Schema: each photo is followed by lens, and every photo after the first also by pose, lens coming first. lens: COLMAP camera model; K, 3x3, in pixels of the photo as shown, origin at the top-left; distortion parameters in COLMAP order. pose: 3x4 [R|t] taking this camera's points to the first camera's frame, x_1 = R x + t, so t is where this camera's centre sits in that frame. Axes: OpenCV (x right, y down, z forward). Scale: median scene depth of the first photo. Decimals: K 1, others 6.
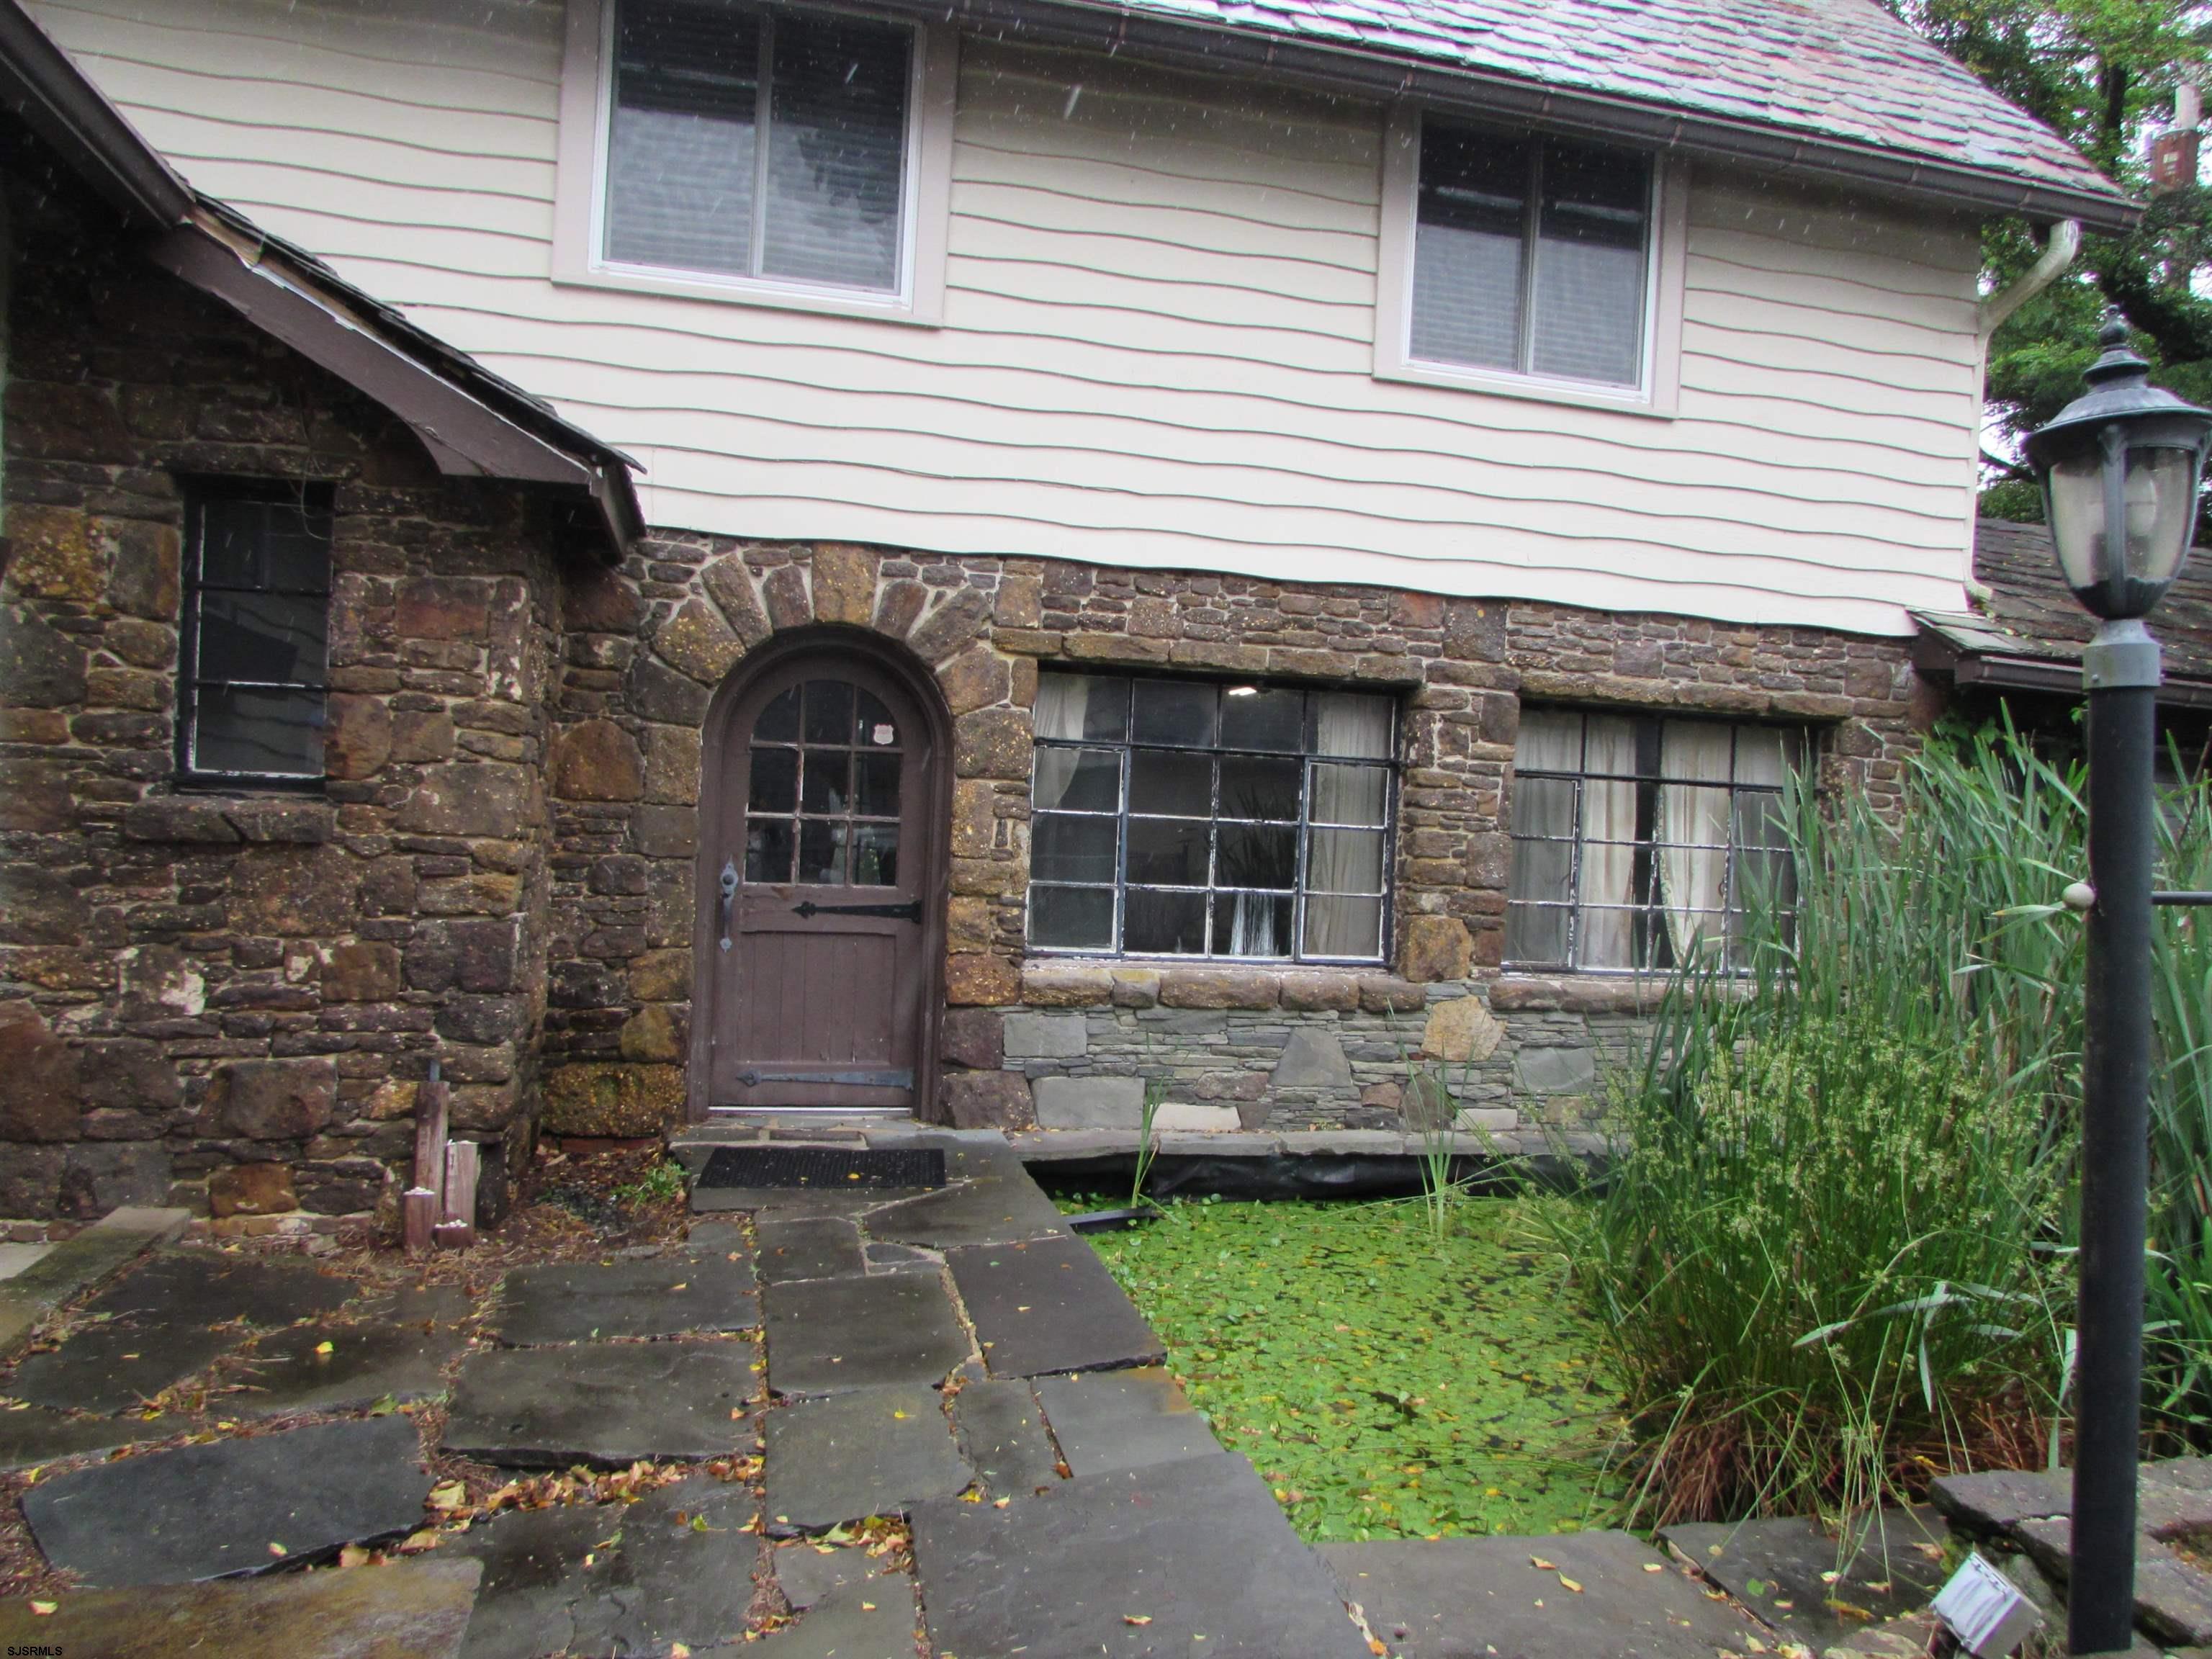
lens RADIAL K [[1567.6, 0, 1104.6], [0, 1567.6, 829.6], [0, 0, 1]] dist [-0.034361, 0.020811]
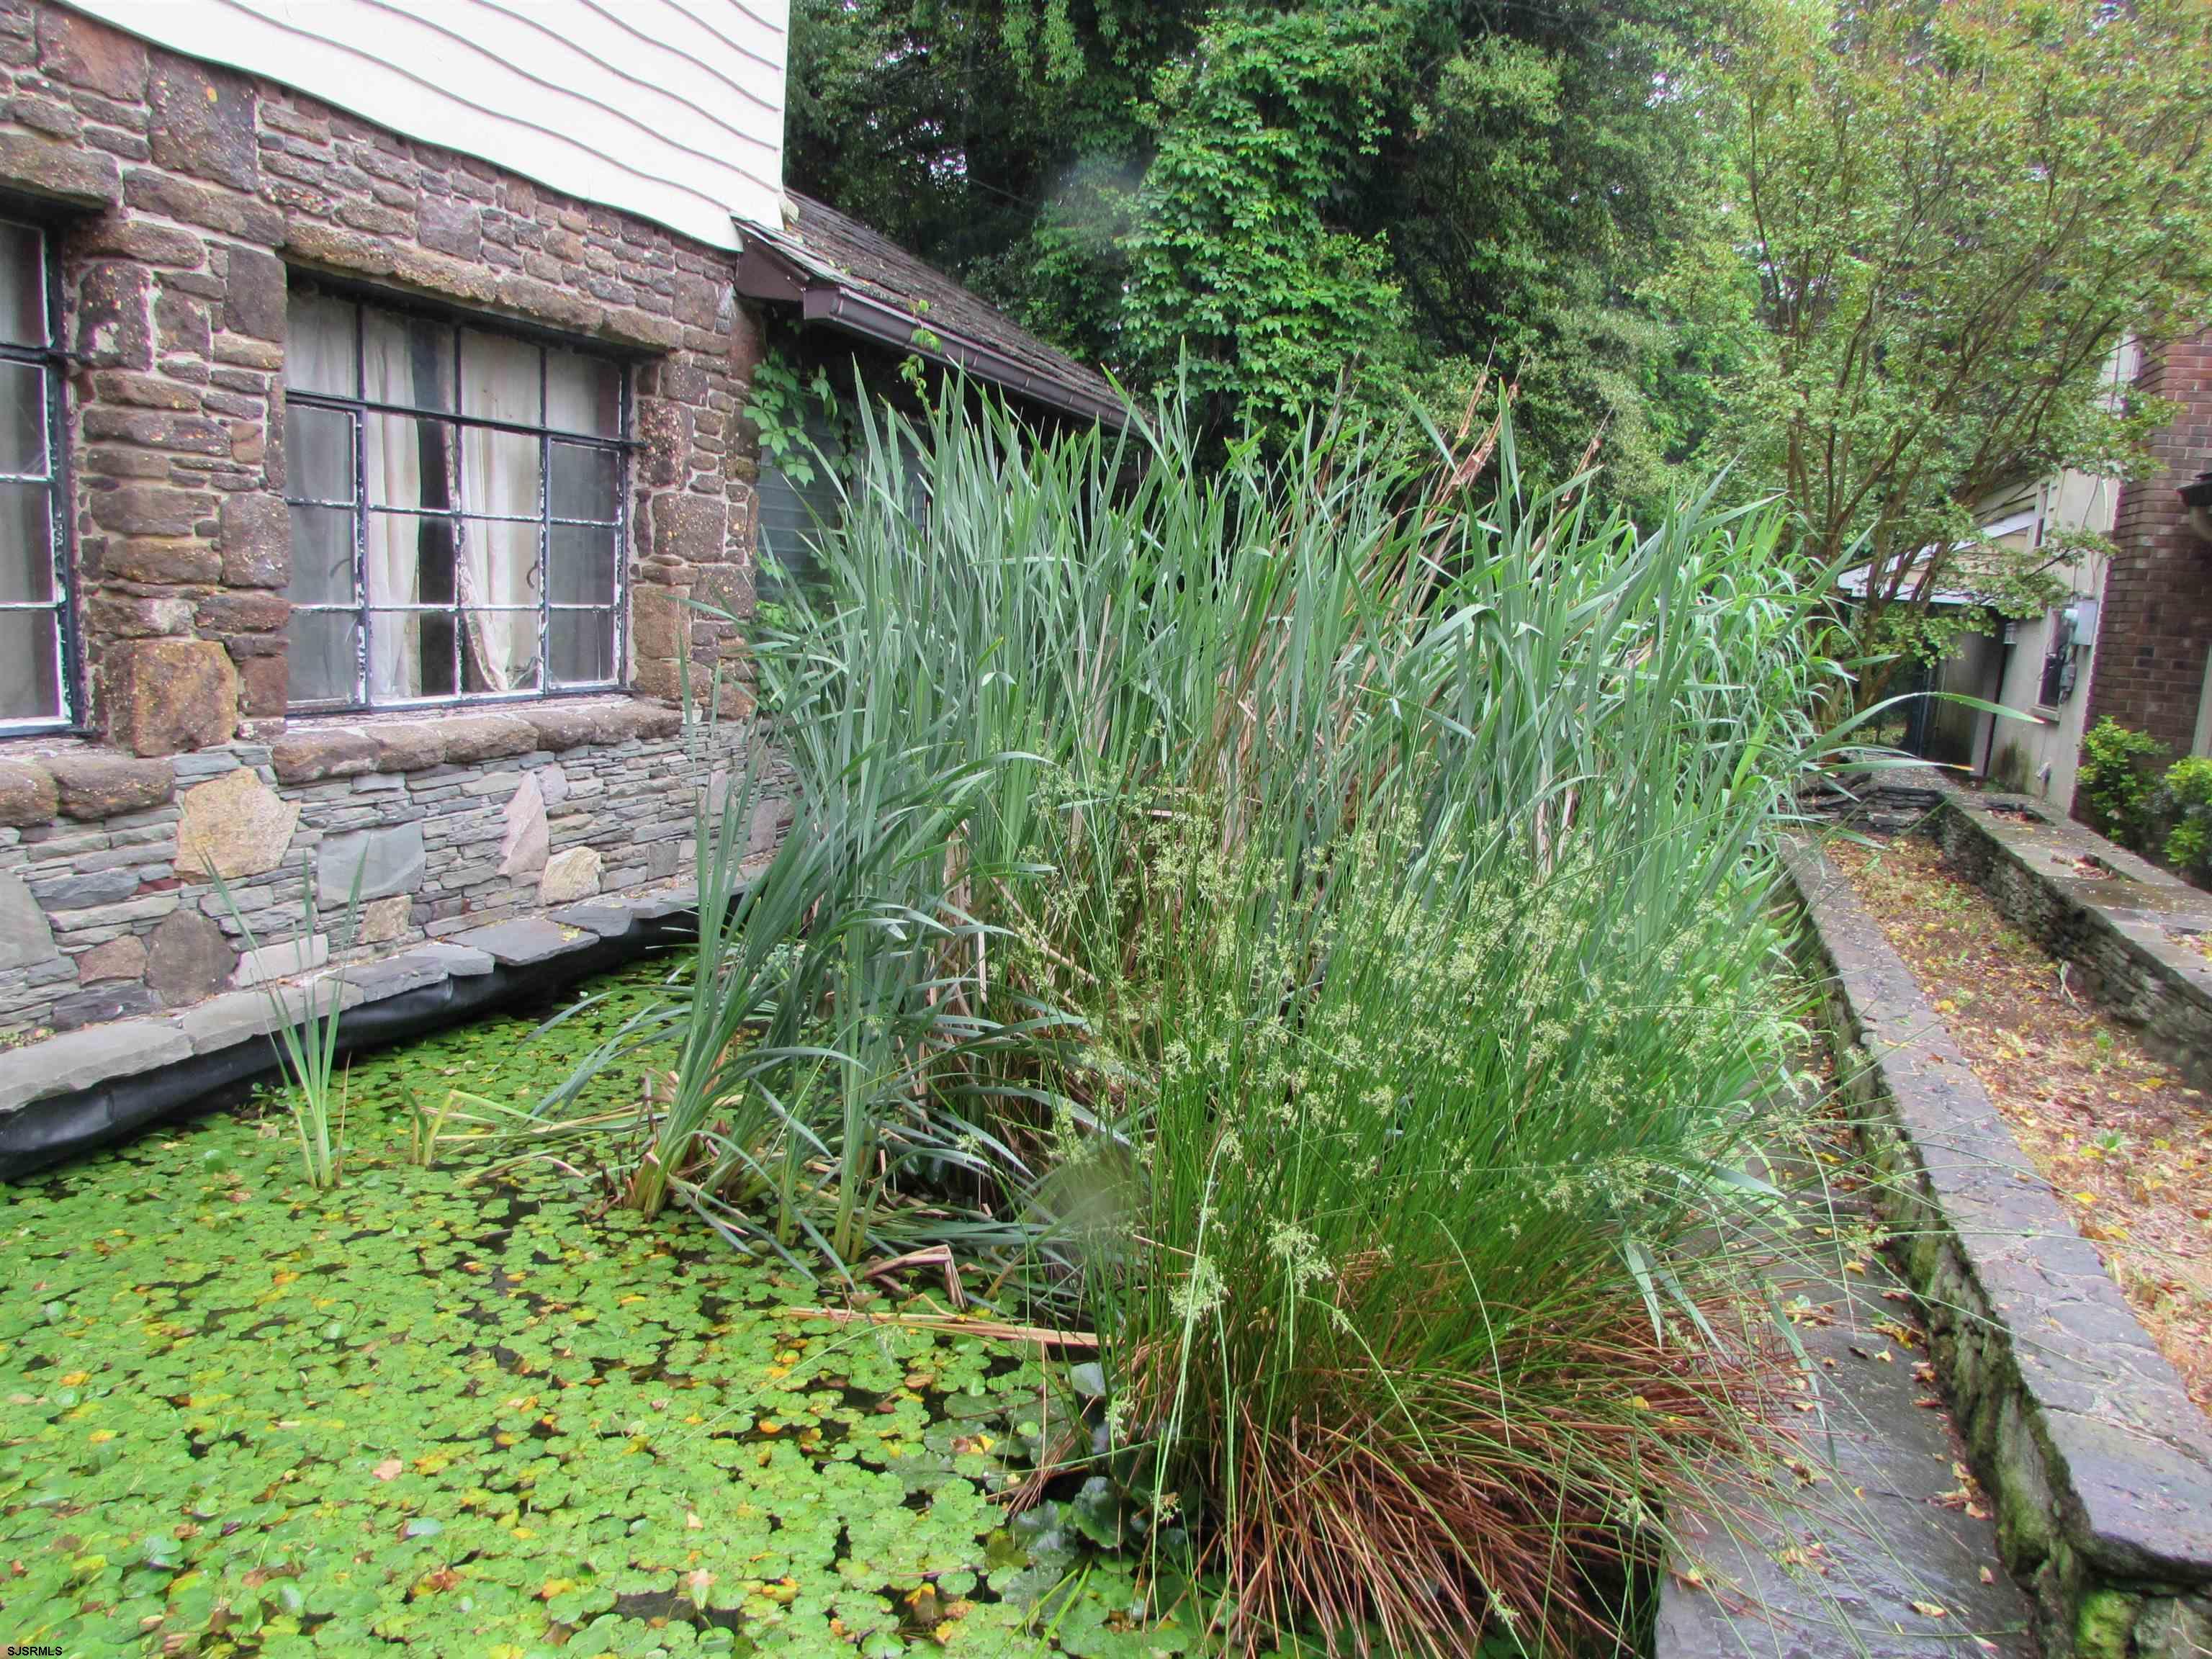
lens RADIAL K [[1567.6, 0, 1126.1], [0, 1567.6, 834.2], [0, 0, 1]] dist [-0.034361, 0.020811]
pose [[0.547421, -0.154464, 0.822479, -0.077131], [-0.029889, 0.978582, 0.203675, -0.001214], [-0.836323, -0.136079, 0.531080, 0.391833]]
